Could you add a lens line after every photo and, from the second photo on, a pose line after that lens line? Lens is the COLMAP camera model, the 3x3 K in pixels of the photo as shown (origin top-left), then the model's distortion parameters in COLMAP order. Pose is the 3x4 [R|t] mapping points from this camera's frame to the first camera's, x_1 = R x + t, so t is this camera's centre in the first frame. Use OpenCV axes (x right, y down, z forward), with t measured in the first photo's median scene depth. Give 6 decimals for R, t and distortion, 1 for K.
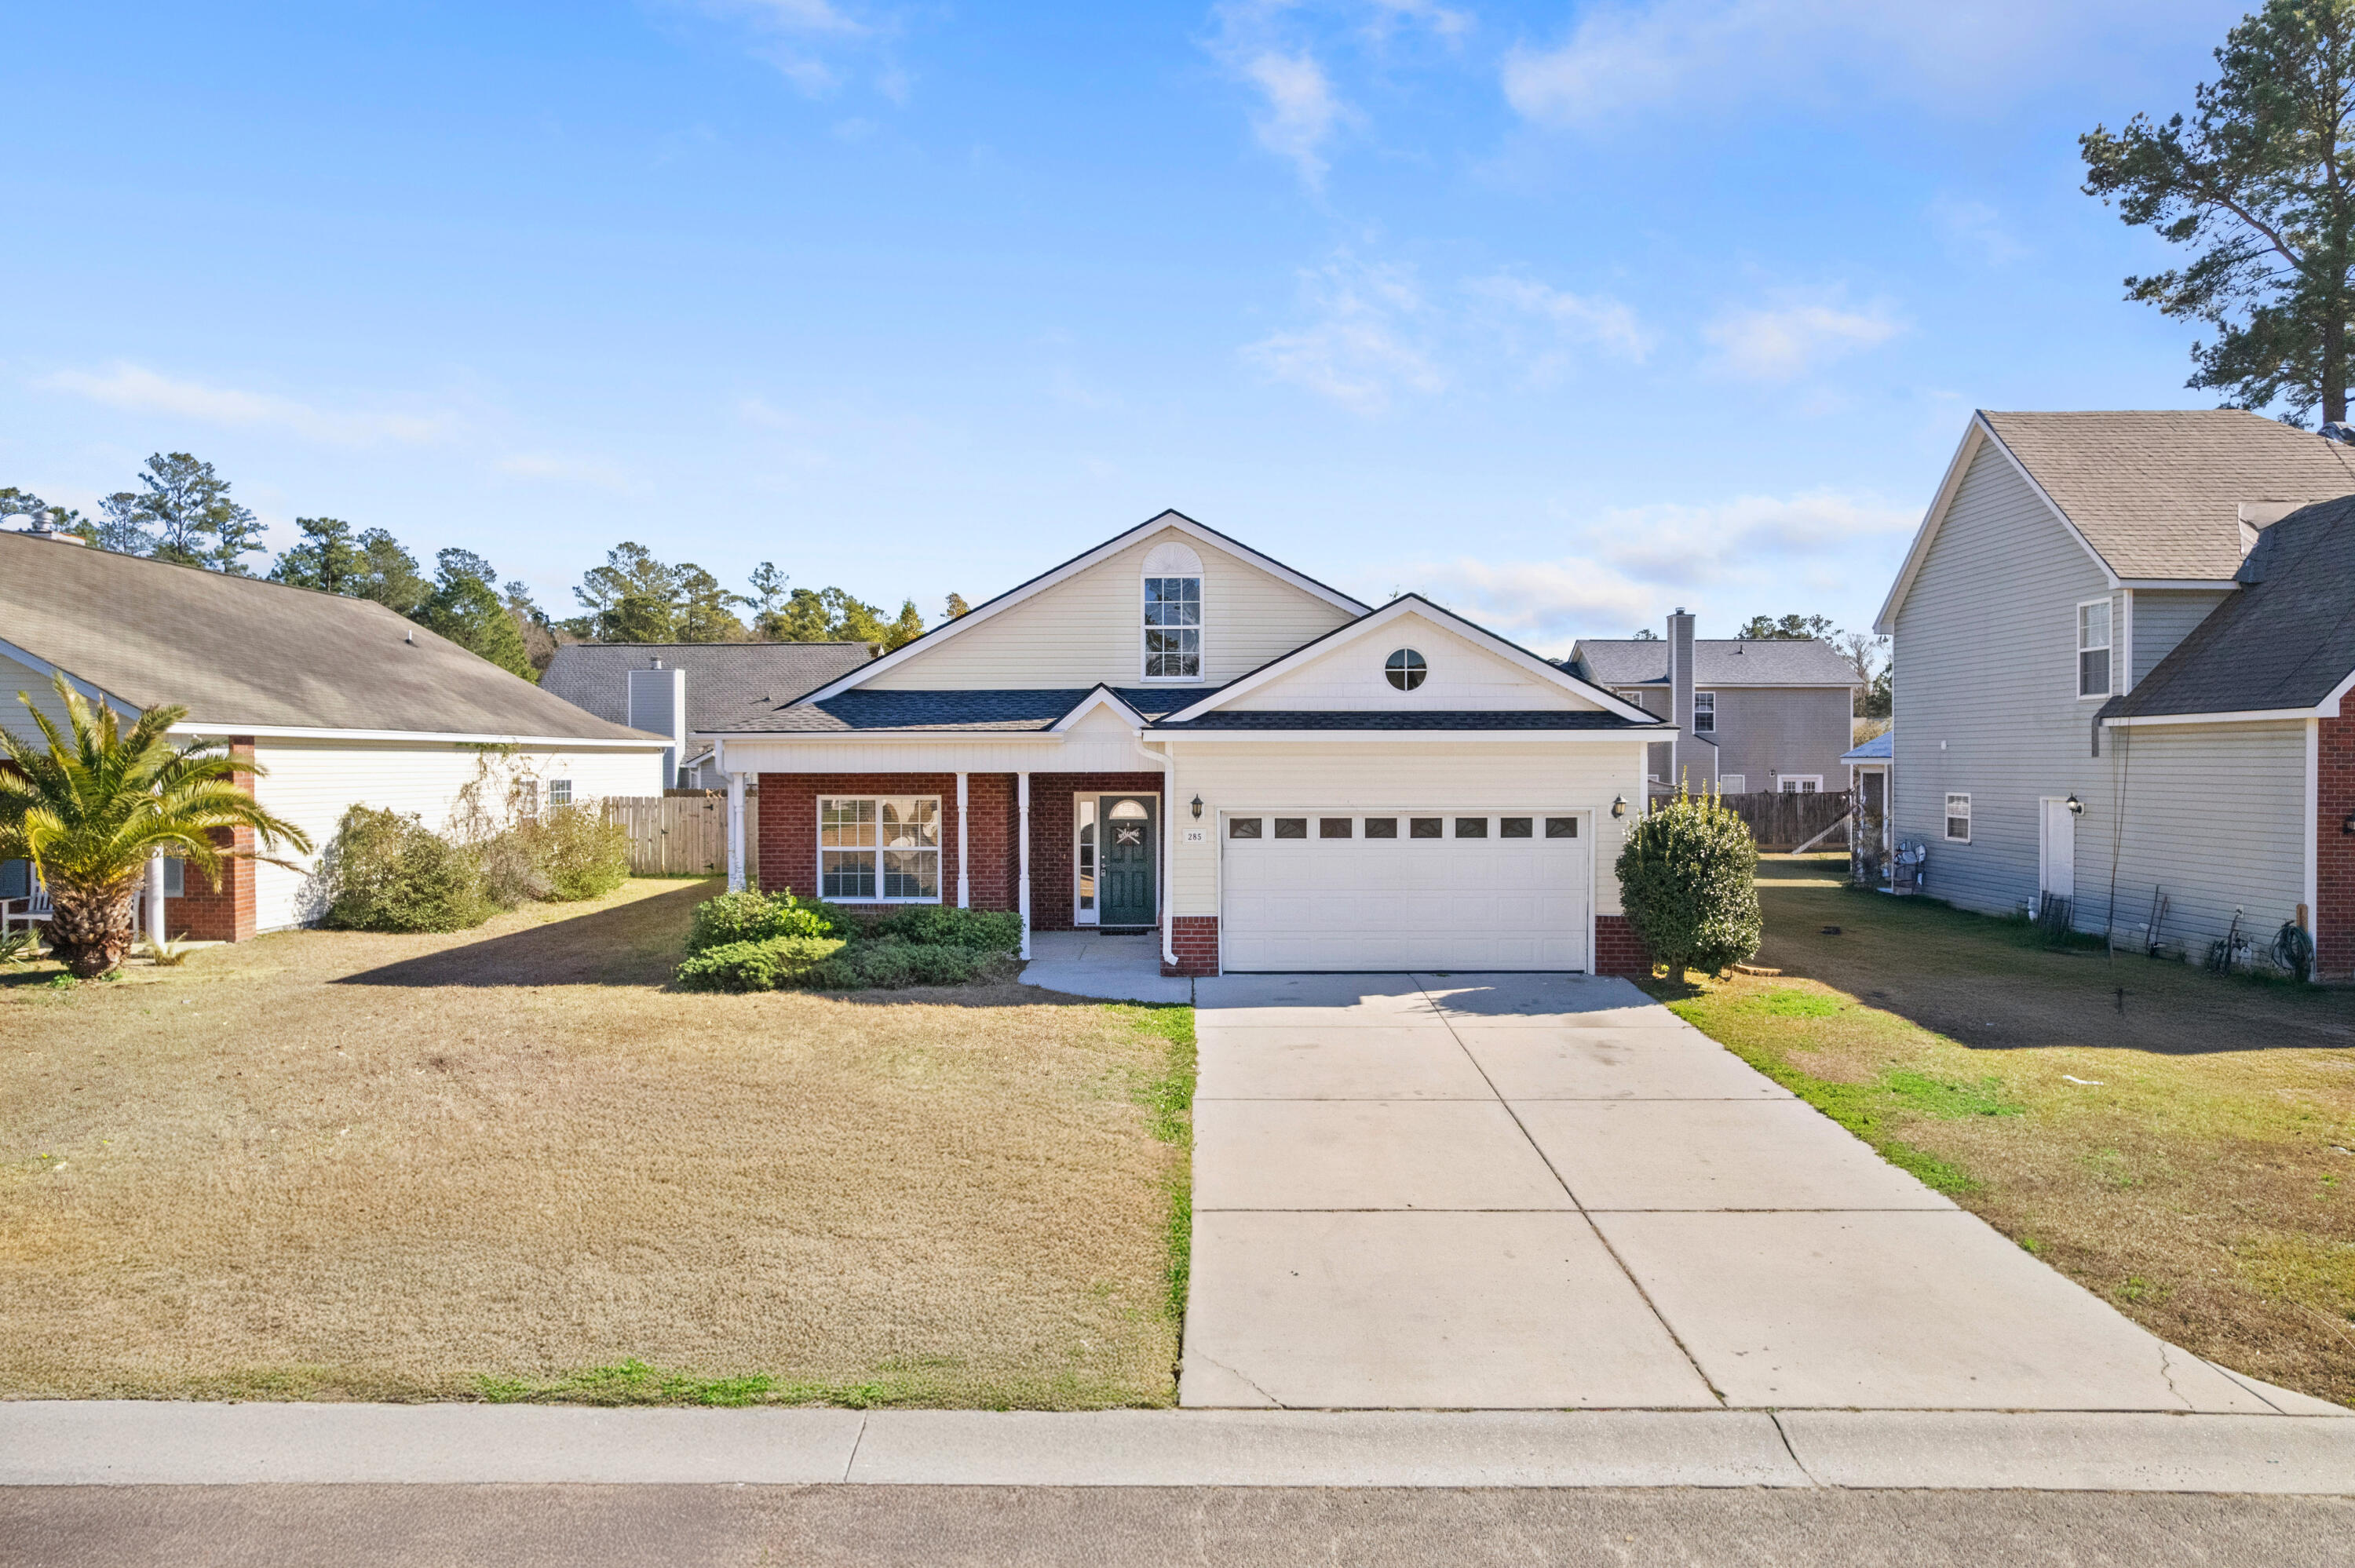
lens RADIAL K [[1515.0, 0, 1182.3], [0, 1515.0, 774.1], [0, 0, 1]] dist [-0.074817, 0.070902]
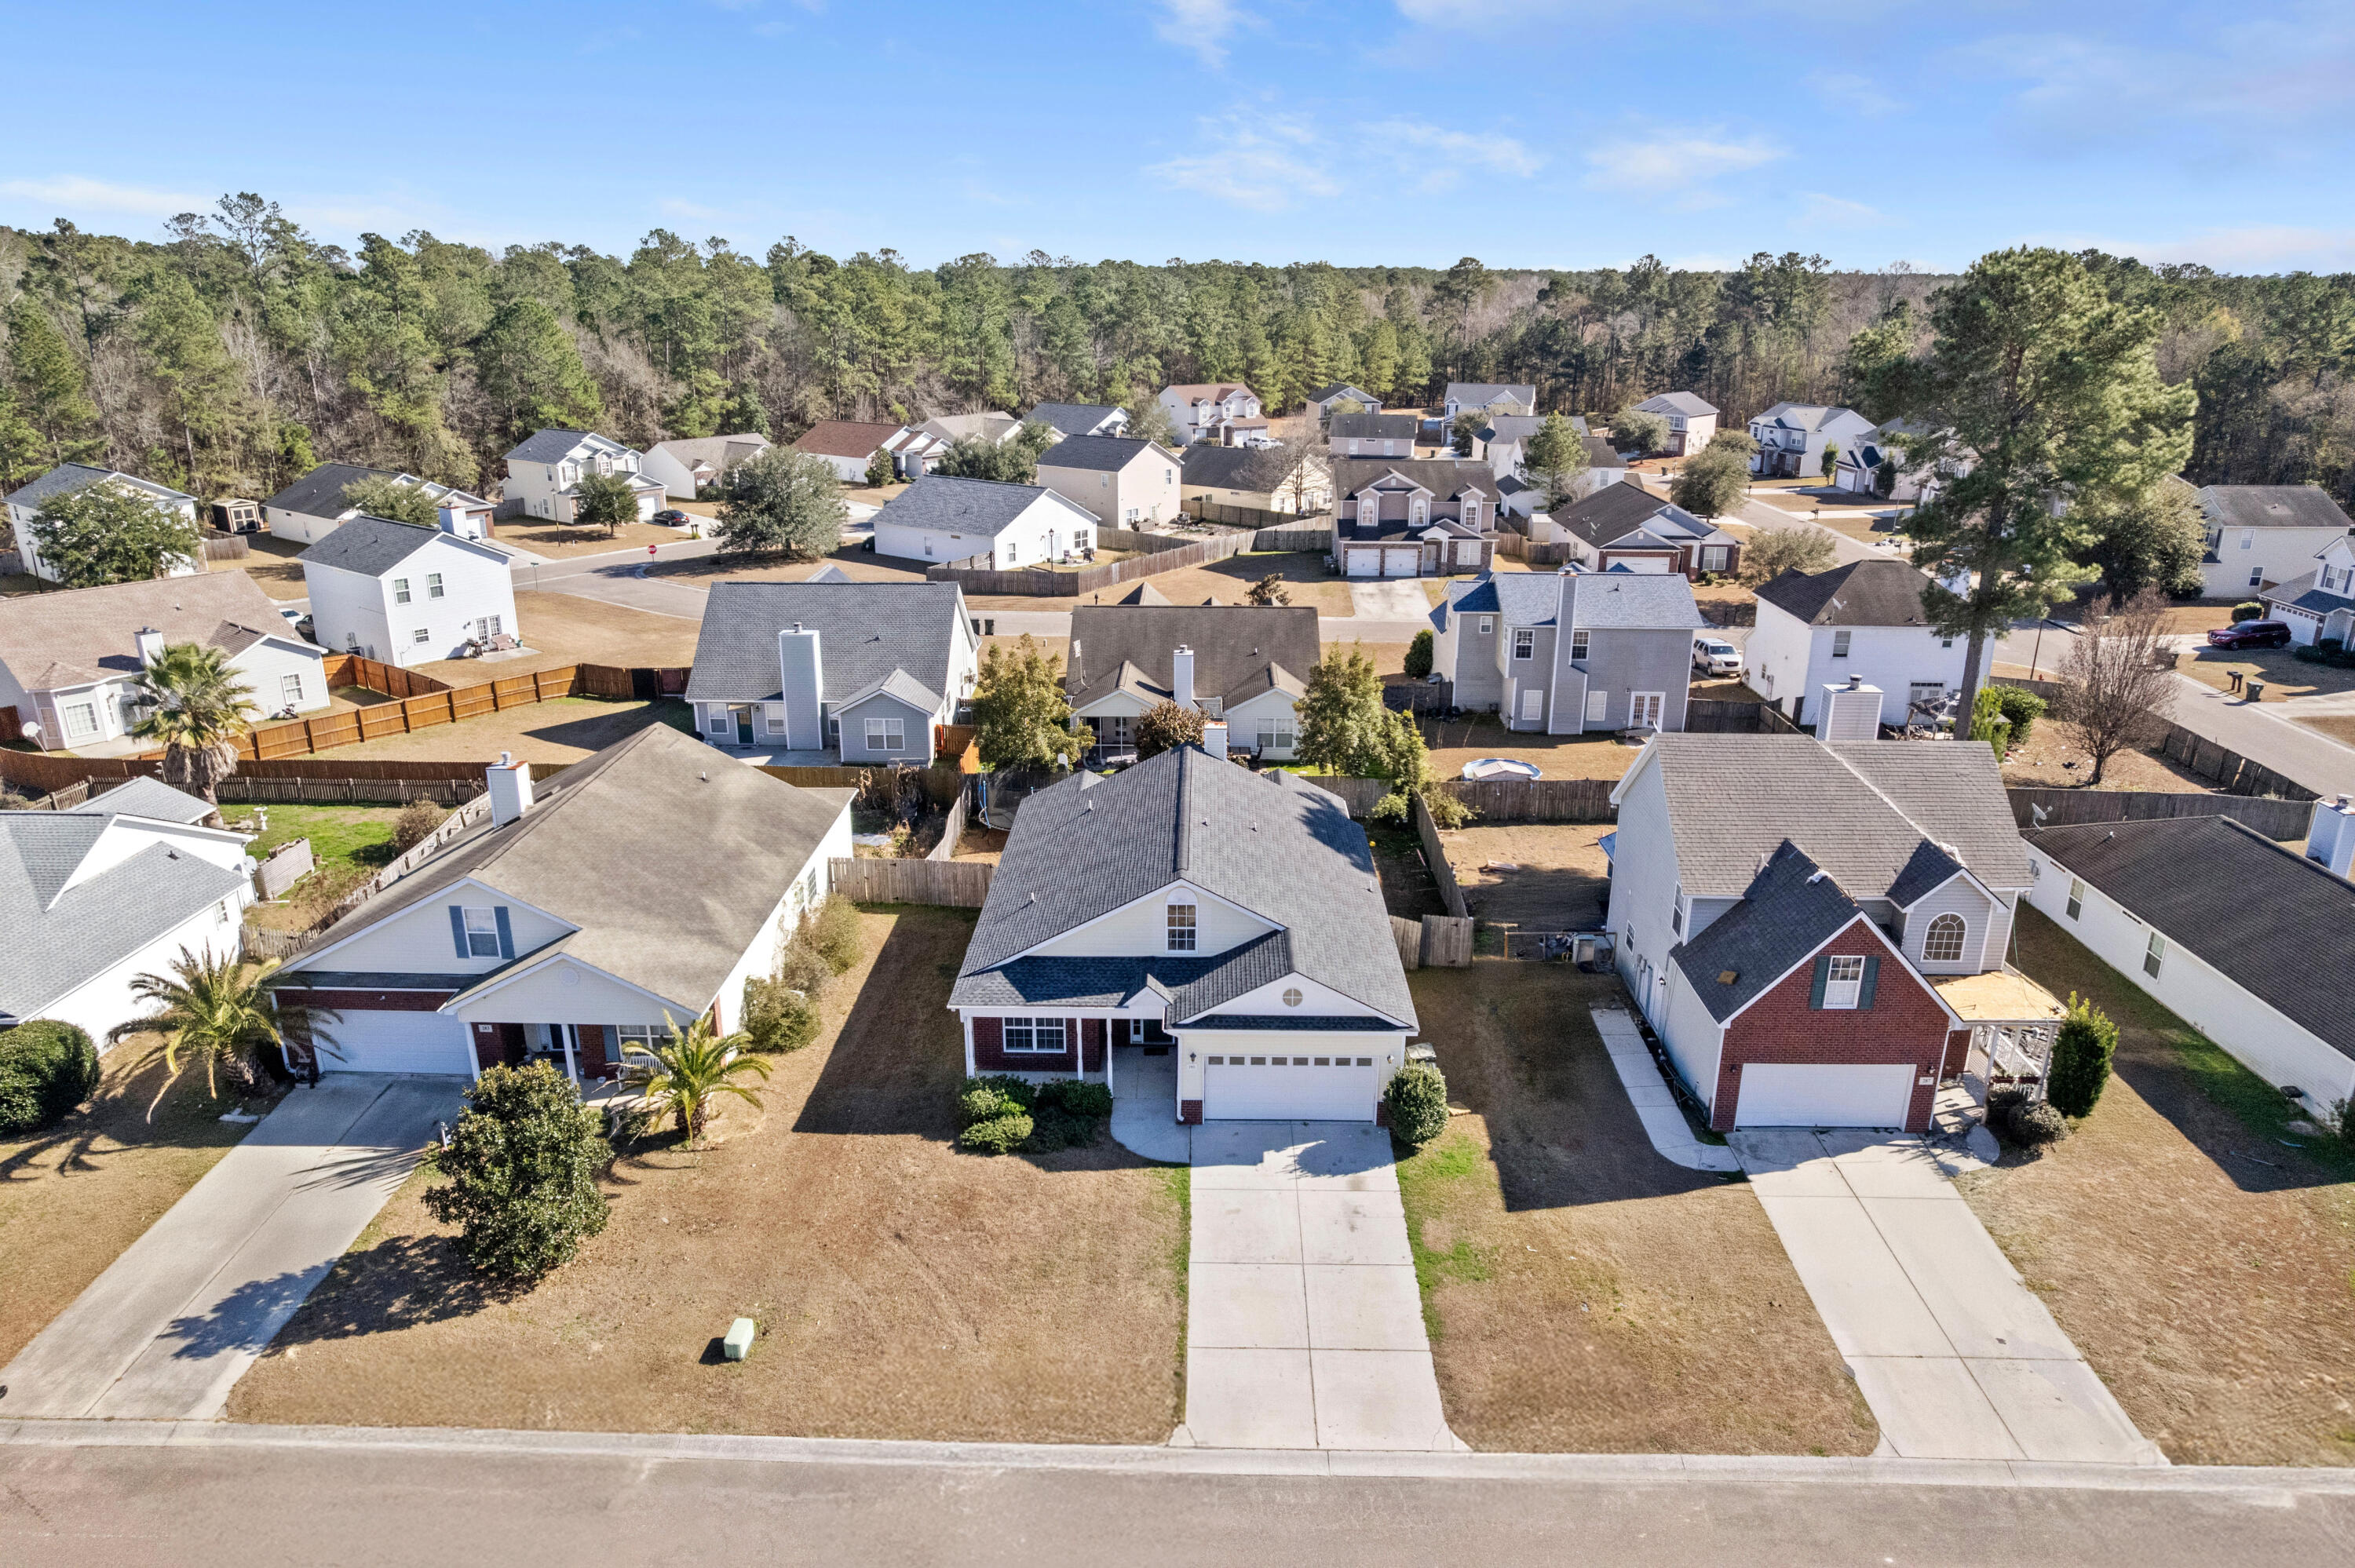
lens RADIAL K [[1507.7, 0, 1183.4], [0, 1507.7, 780.2], [0, 0, 1]] dist [-0.074820, 0.069585]
pose [[0.999974, 0.007137, -0.001059, -0.003964], [-0.006466, 0.951543, 0.307449, -0.877139], [0.003202, -0.307434, 0.951564, -0.791017]]
